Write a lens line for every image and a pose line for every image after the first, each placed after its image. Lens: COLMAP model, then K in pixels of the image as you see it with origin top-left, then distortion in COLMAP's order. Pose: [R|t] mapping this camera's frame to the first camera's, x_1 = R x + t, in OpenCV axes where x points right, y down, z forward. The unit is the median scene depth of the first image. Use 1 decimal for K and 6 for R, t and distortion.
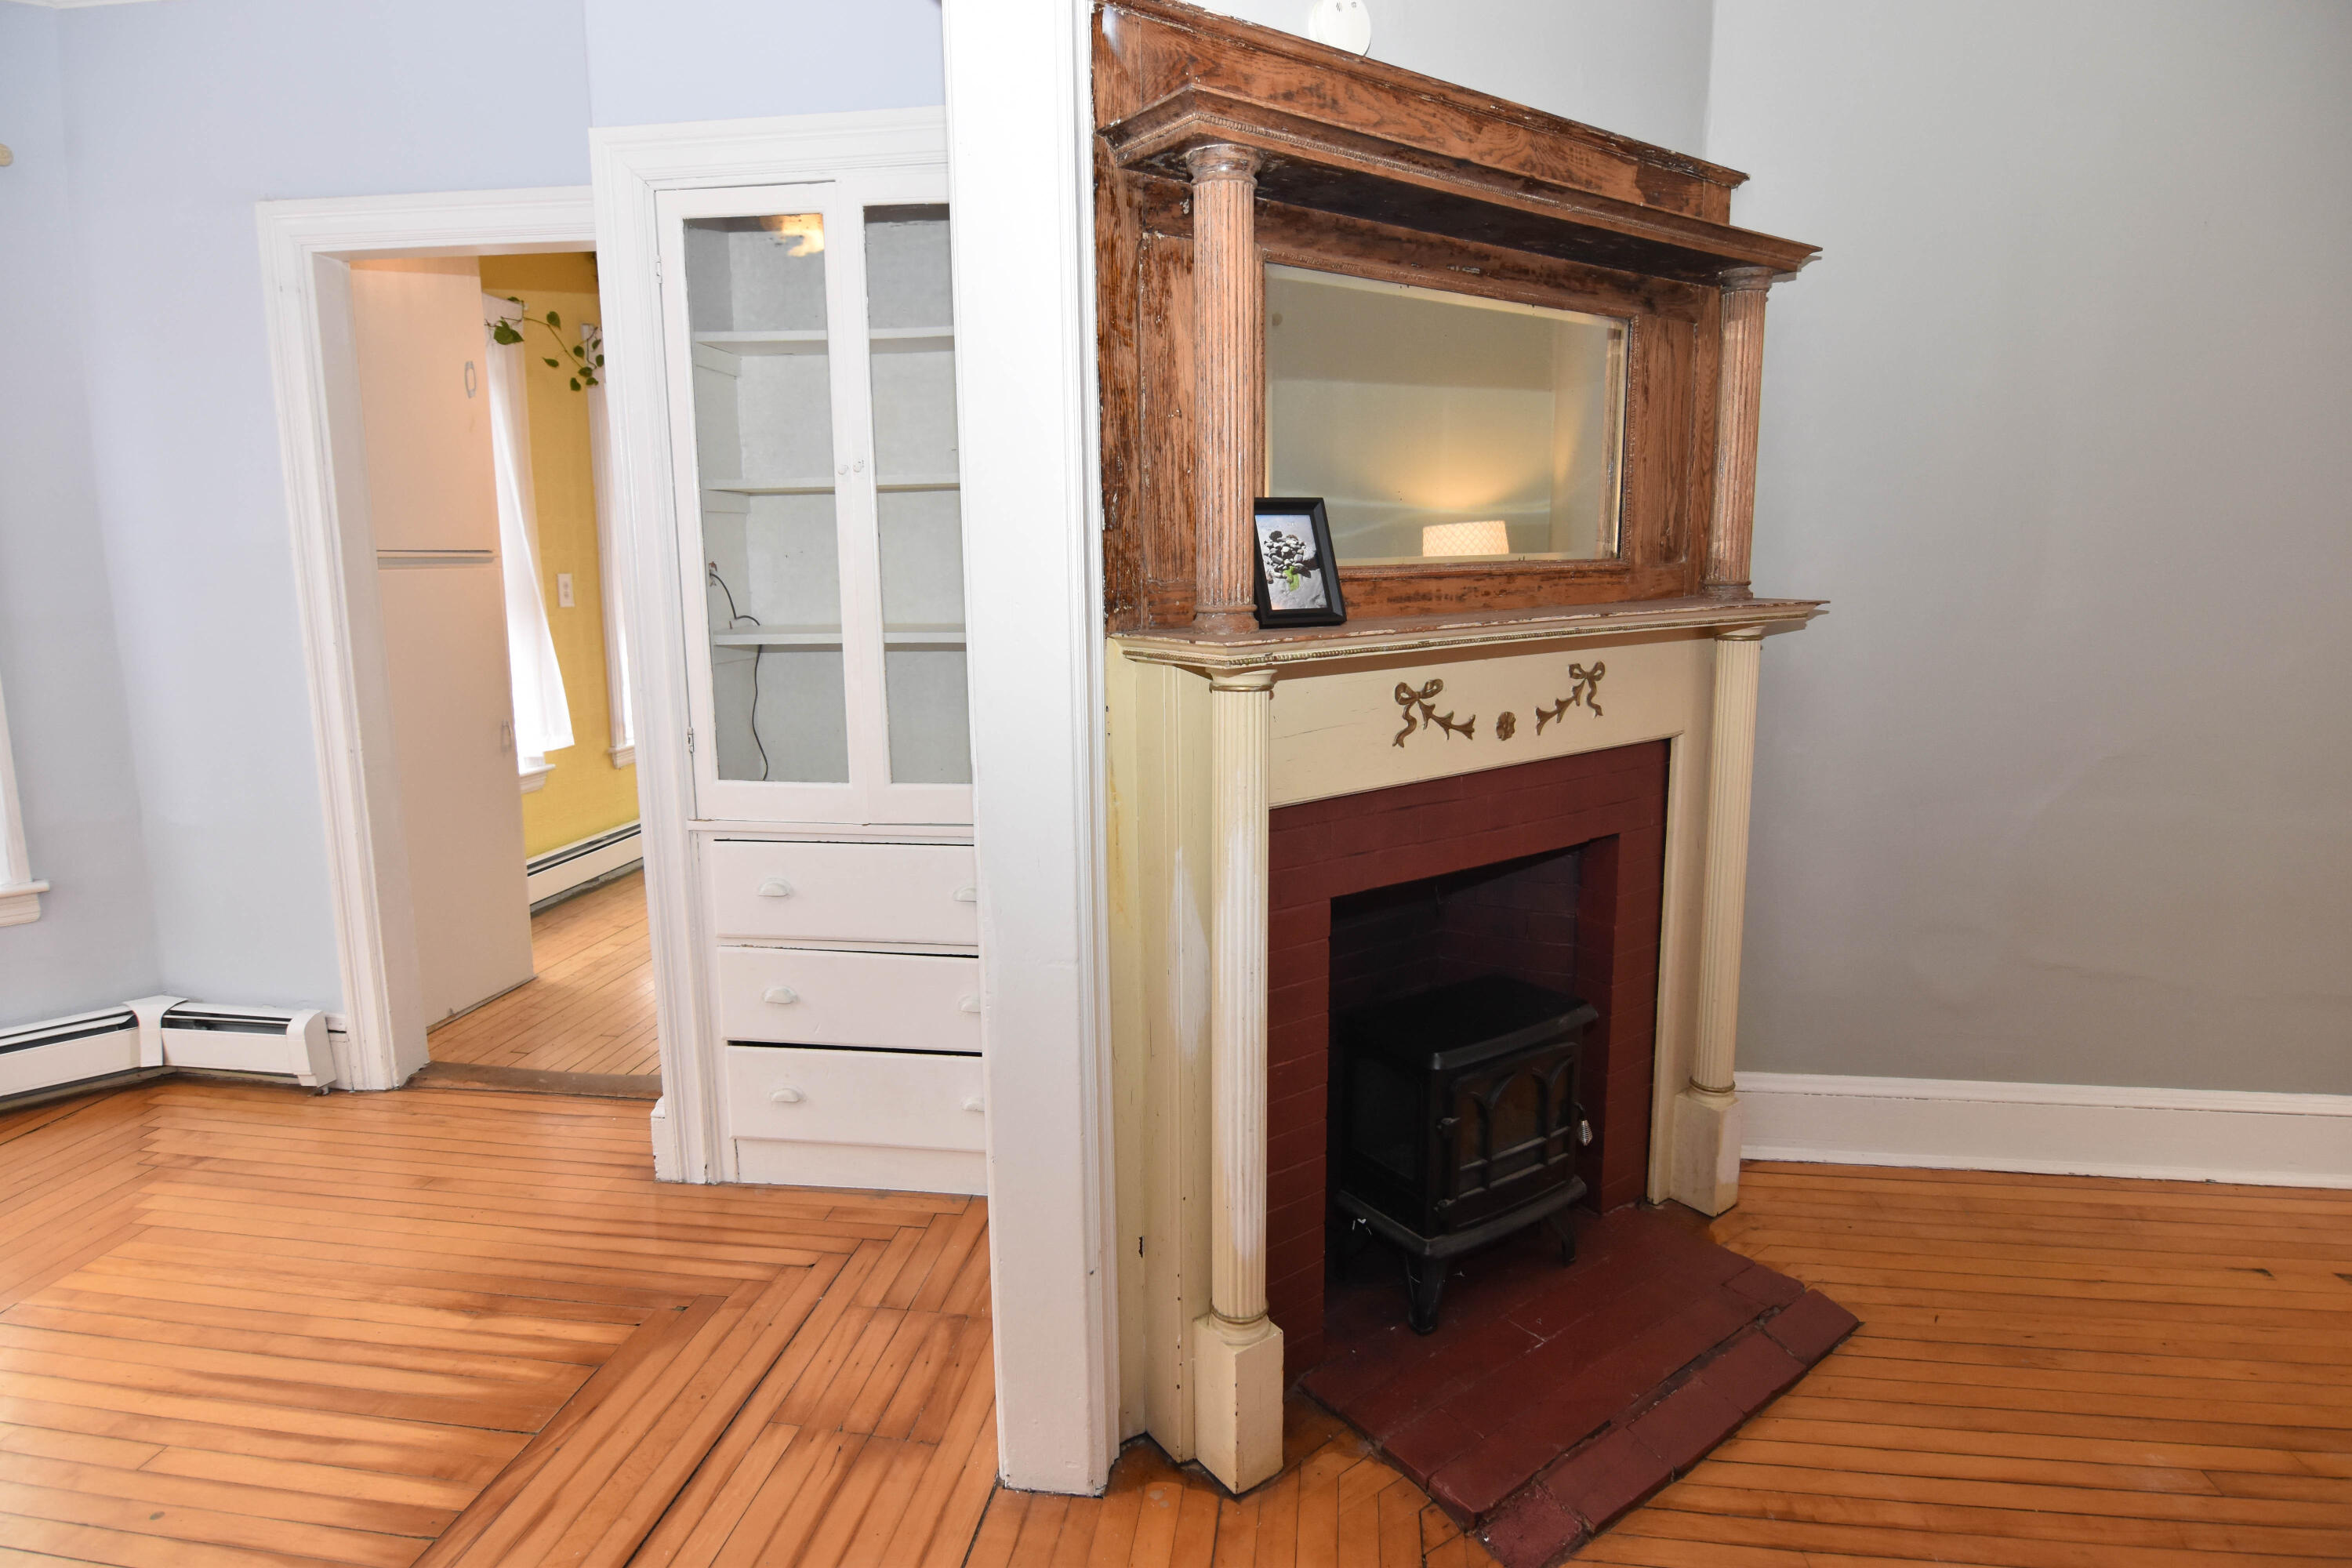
lens RADIAL K [[1266.1, 0, 1171.2], [0, 1266.1, 749.8], [0, 0, 1]] dist [-0.012073, -0.006552]
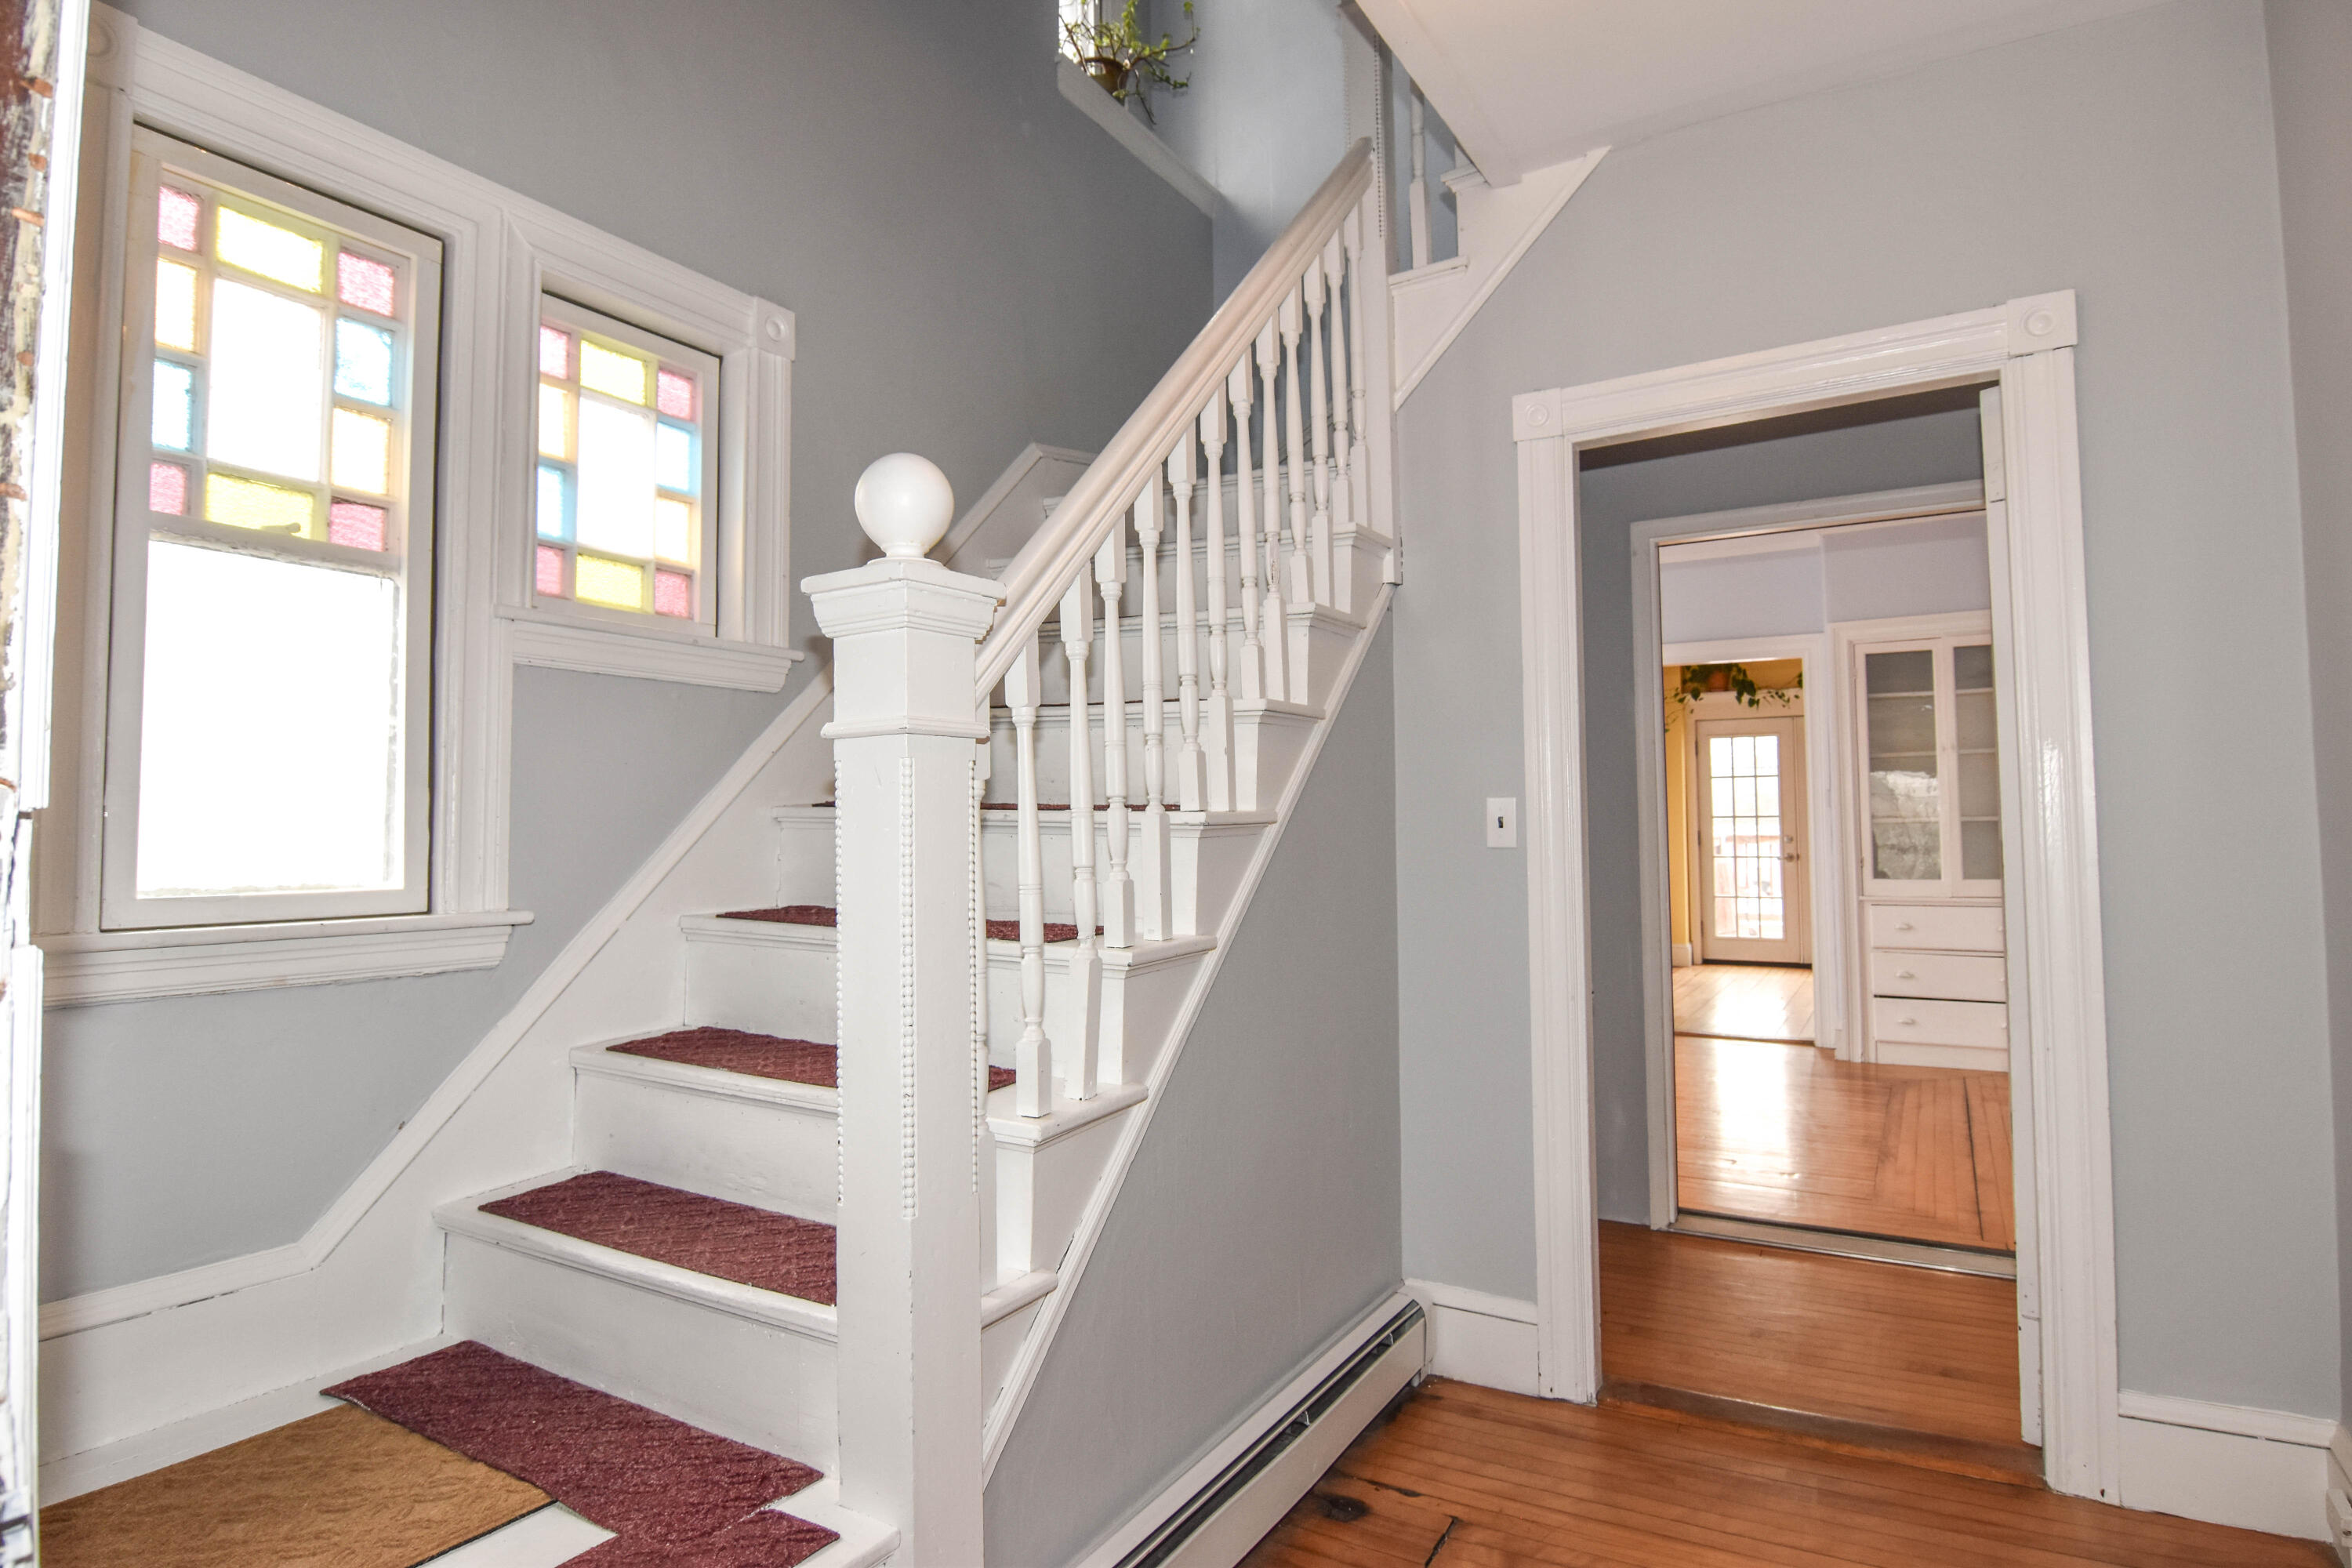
lens RADIAL K [[1282.9, 0, 1180.8], [0, 1282.9, 775.1], [0, 0, 1]] dist [-0.015878, -0.002779]
pose [[0.918451, -0.019550, -0.395050, -0.647039], [-0.055873, 0.982350, -0.178512, 0.356803], [0.391568, 0.186027, 0.901148, -1.810287]]
